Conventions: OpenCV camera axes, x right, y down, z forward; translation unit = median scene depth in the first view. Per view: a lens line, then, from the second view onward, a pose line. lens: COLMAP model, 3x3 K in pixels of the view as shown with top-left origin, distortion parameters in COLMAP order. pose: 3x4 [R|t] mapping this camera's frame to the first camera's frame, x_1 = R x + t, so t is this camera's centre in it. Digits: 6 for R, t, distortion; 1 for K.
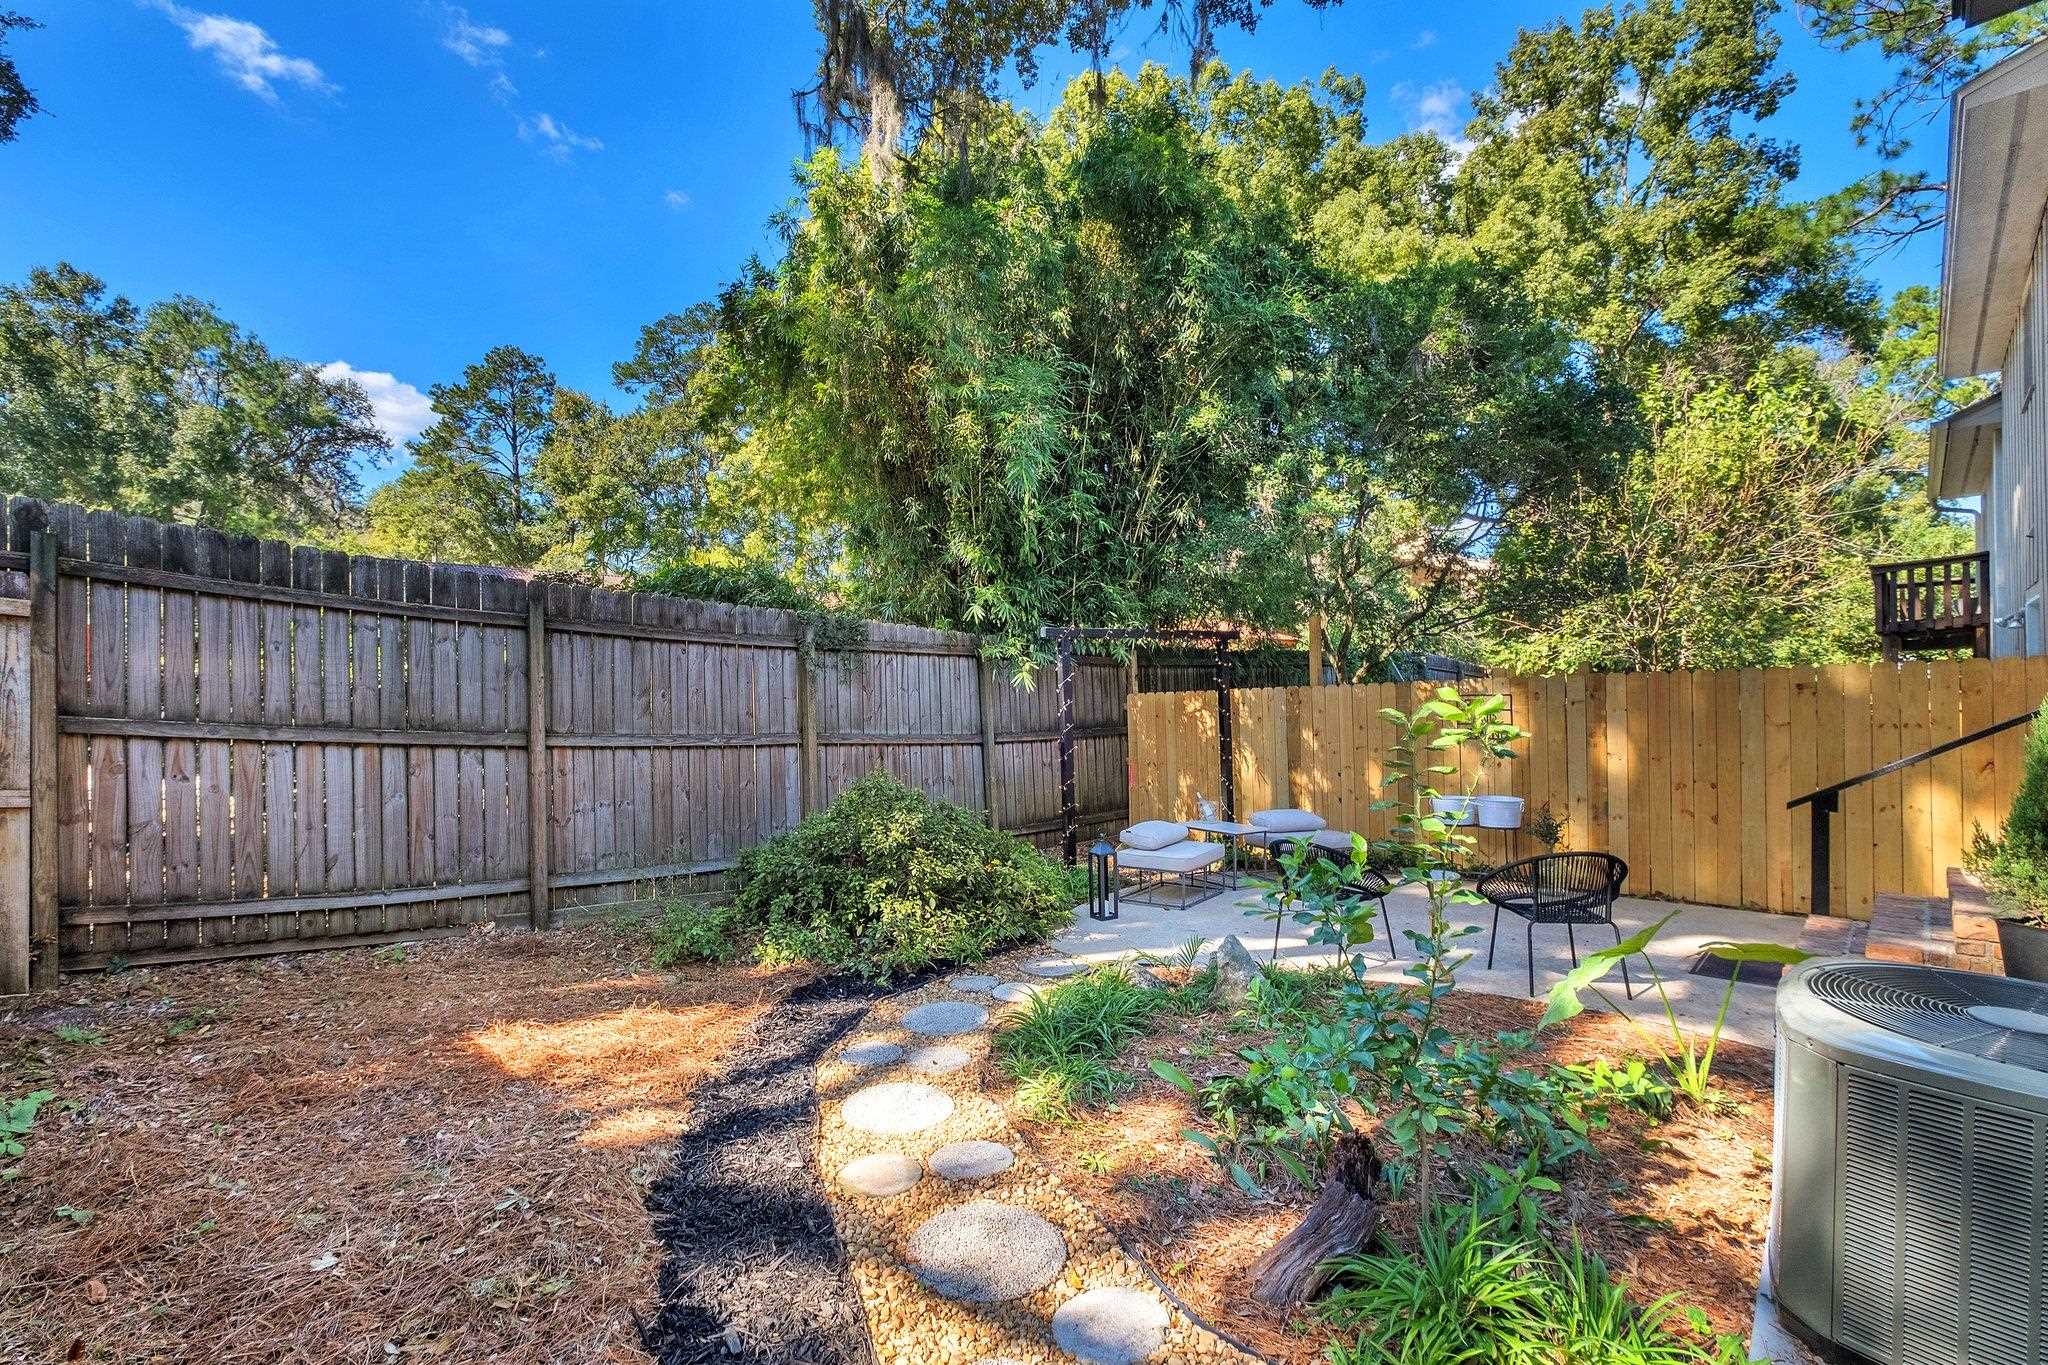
lens RADIAL K [[918.7, 0, 1012.3], [0, 918.7, 705.7], [0, 0, 1]] dist [-0.008492, 0.001727]
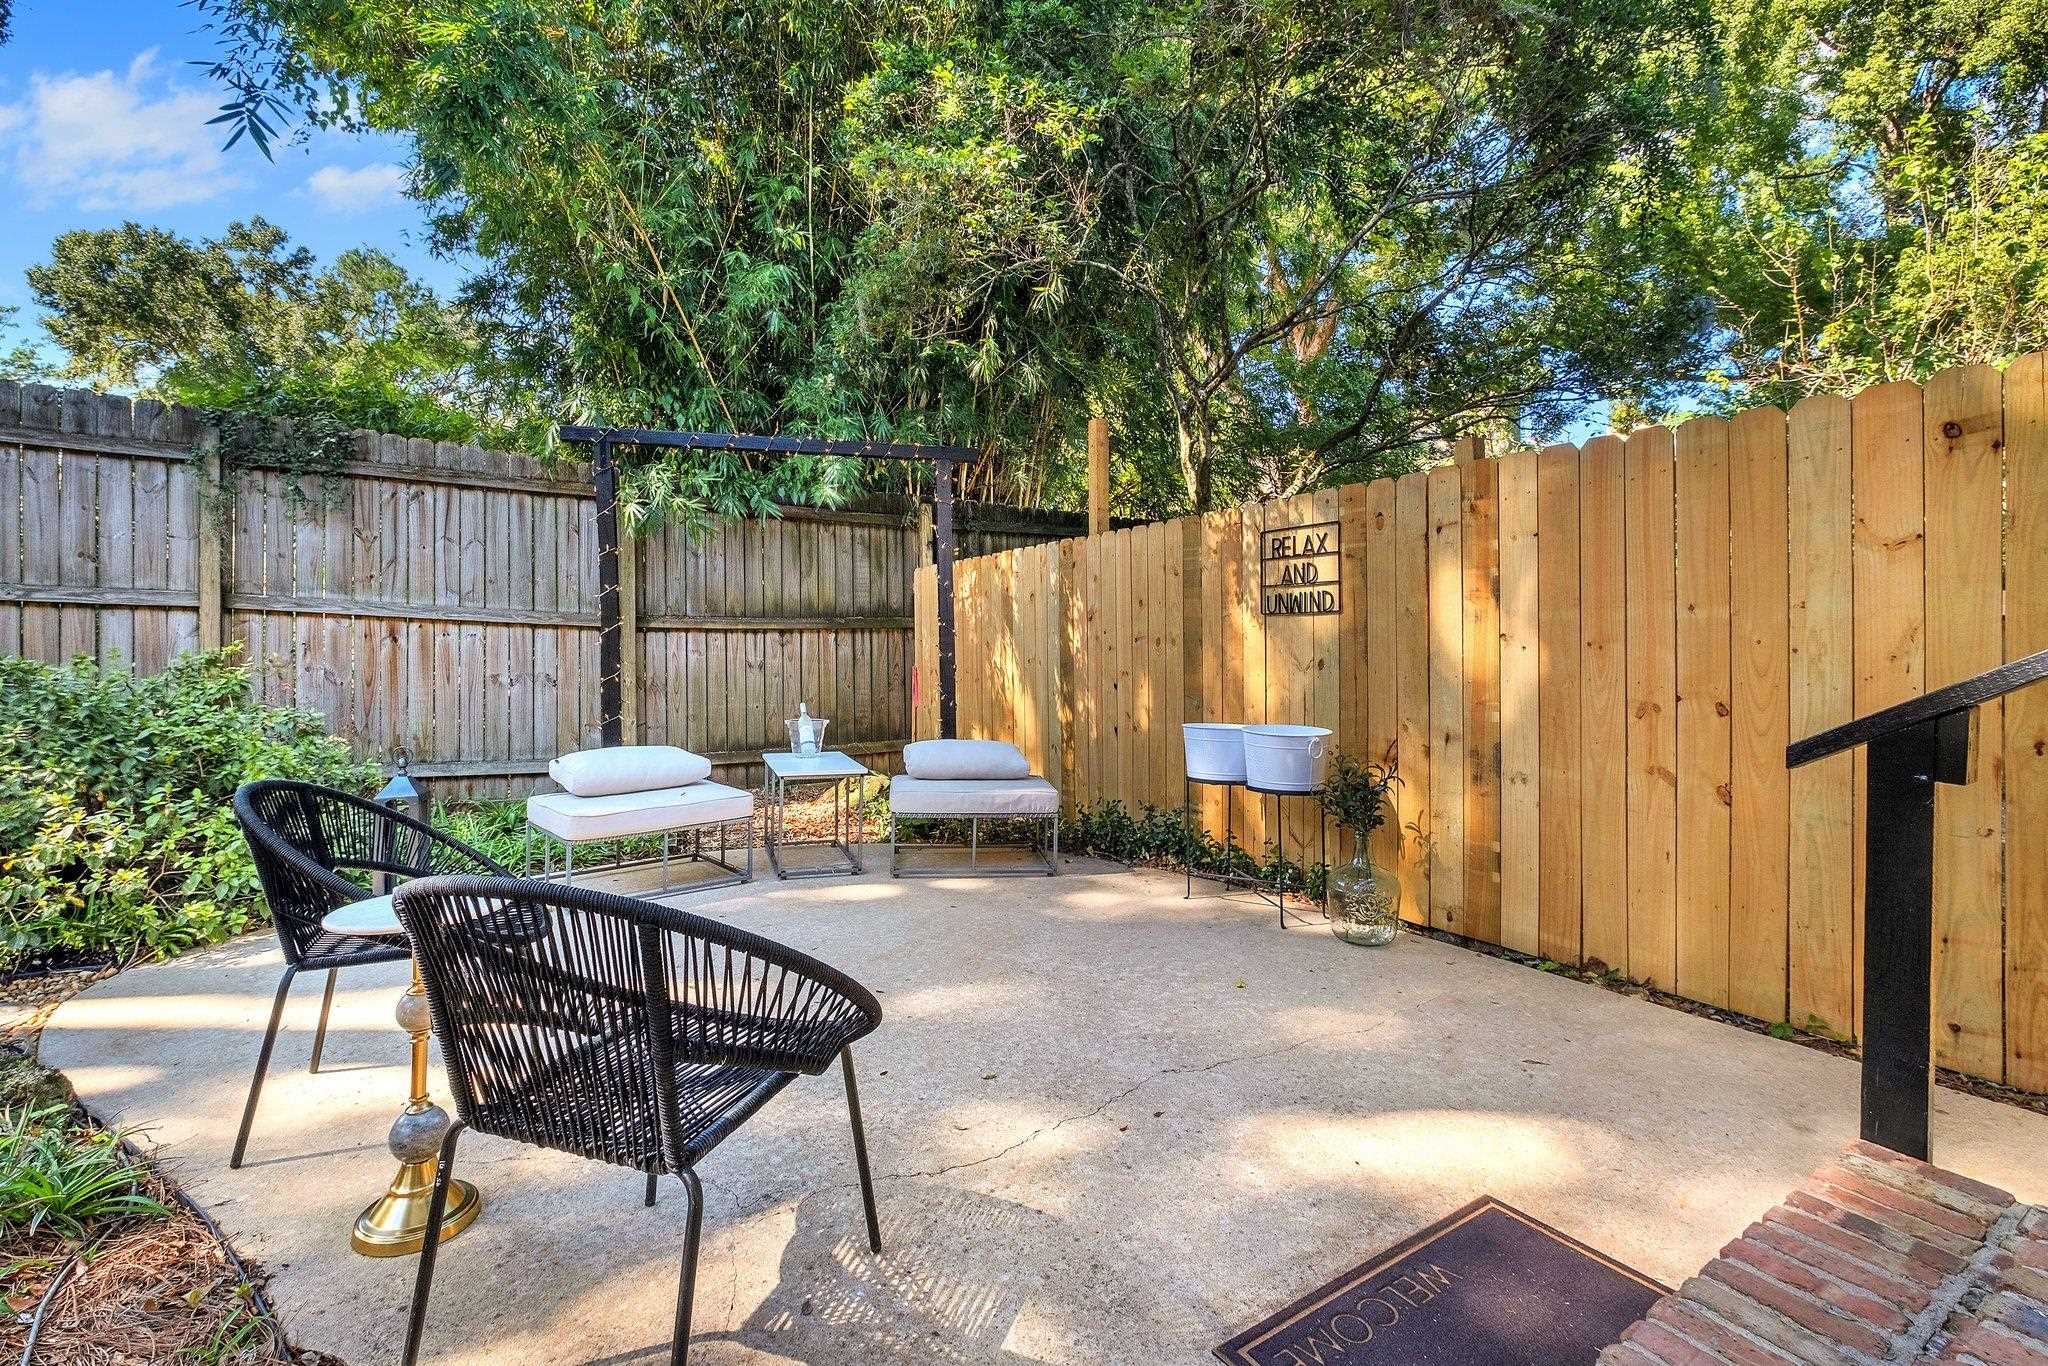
lens RADIAL K [[918.7, 0, 1034.3], [0, 918.7, 644.0], [0, 0, 1]] dist [-0.008492, 0.001727]
pose [[0.976997, 0.017556, -0.212527, 0.554929], [-0.017546, 0.999844, 0.001931, 0.063091], [0.212528, 0.001842, 0.977153, 0.546791]]
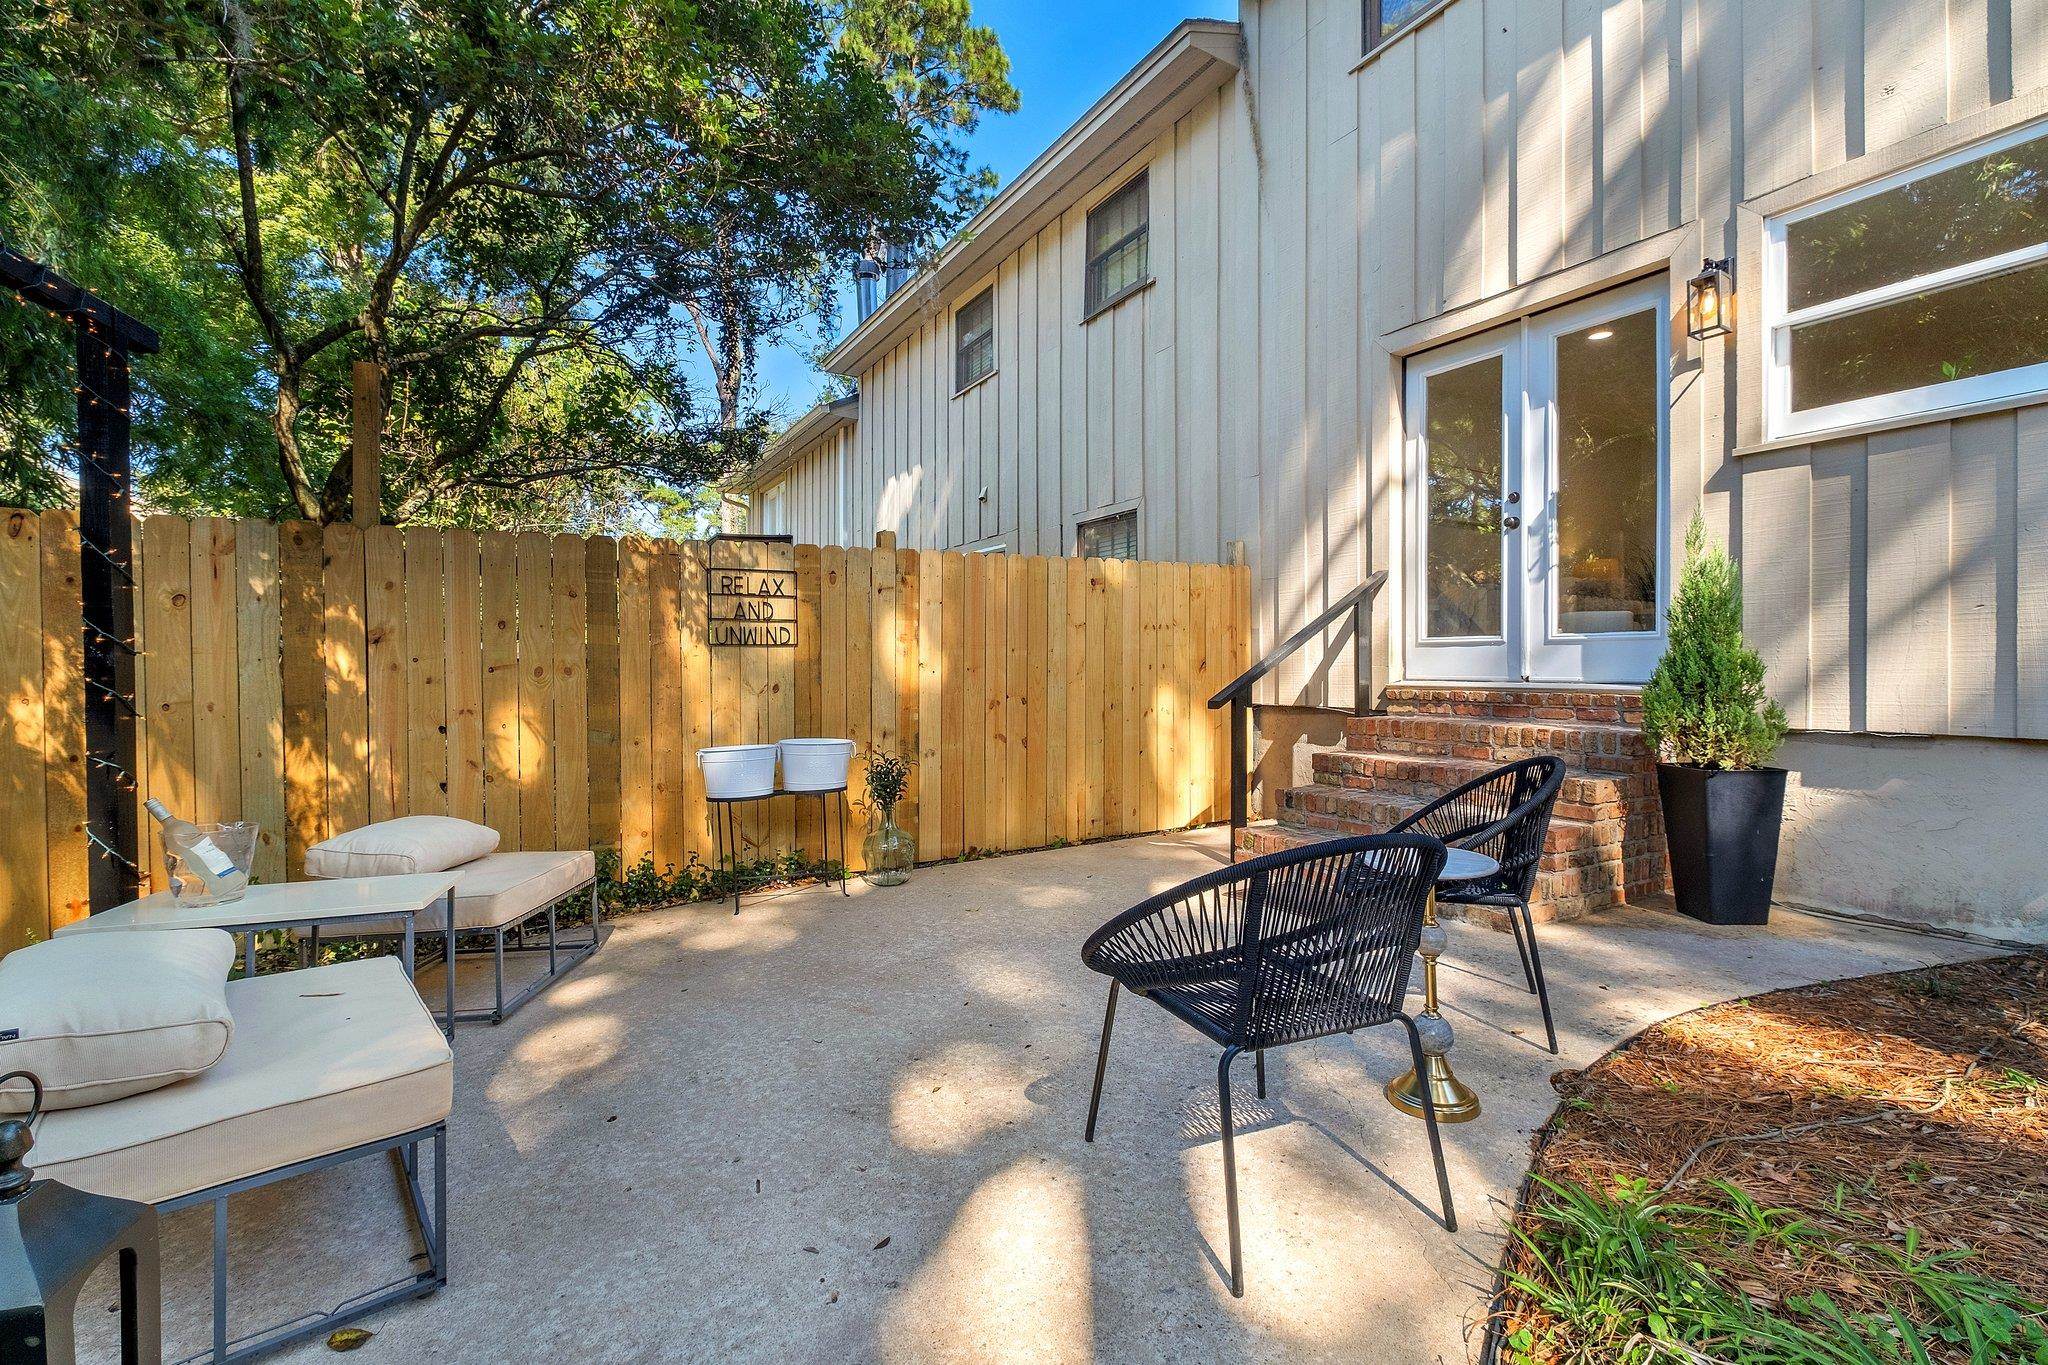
lens RADIAL K [[918.7, 0, 989.0], [0, 918.7, 659.7], [0, 0, 1]] dist [-0.008492, 0.001727]
pose [[0.258667, 0.027116, 0.965586, -0.013425], [0.011398, 0.999451, -0.031121, 0.075592], [-0.965899, 0.019055, 0.258216, 0.813871]]
